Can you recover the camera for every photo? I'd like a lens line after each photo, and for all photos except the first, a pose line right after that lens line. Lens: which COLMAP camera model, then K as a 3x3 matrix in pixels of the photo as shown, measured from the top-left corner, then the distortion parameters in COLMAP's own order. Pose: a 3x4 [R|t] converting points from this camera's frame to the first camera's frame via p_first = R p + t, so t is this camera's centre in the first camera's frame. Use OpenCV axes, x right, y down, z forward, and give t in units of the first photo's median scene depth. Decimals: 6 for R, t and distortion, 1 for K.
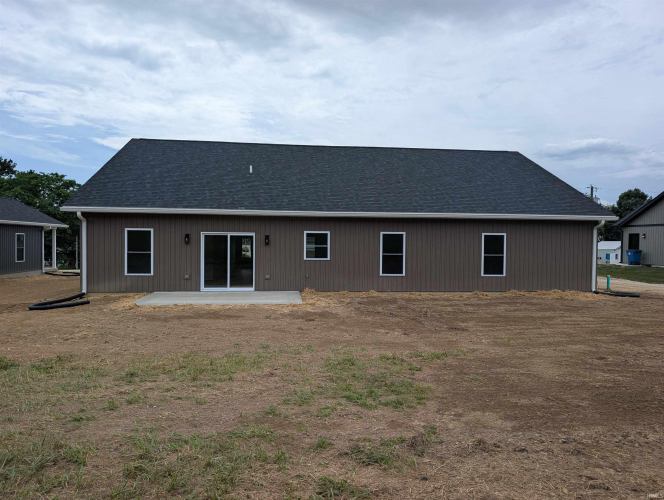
lens RADIAL K [[478.1, 0, 332.0], [0, 478.1, 250.0], [0, 0, 1]] dist [0.057211, -0.054659]
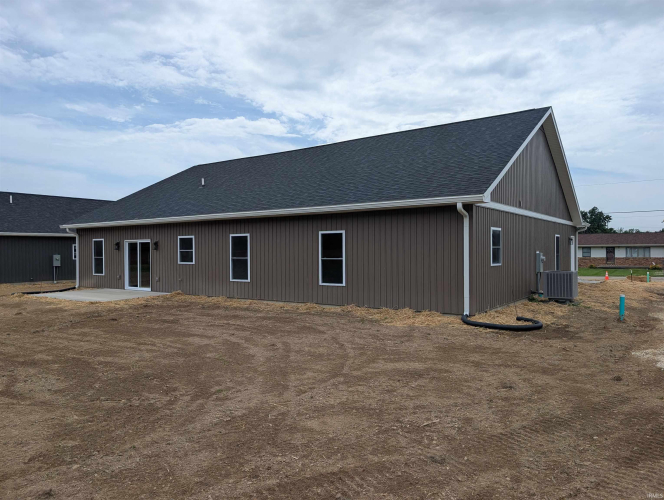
lens RADIAL K [[478.1, 0, 332.0], [0, 478.1, 250.0], [0, 0, 1]] dist [0.057211, -0.054659]
pose [[0.740747, -0.014583, -0.671626, 0.860867], [0.005247, 0.999859, -0.015923, 0.008402], [0.671764, 0.008271, 0.740719, 0.425011]]
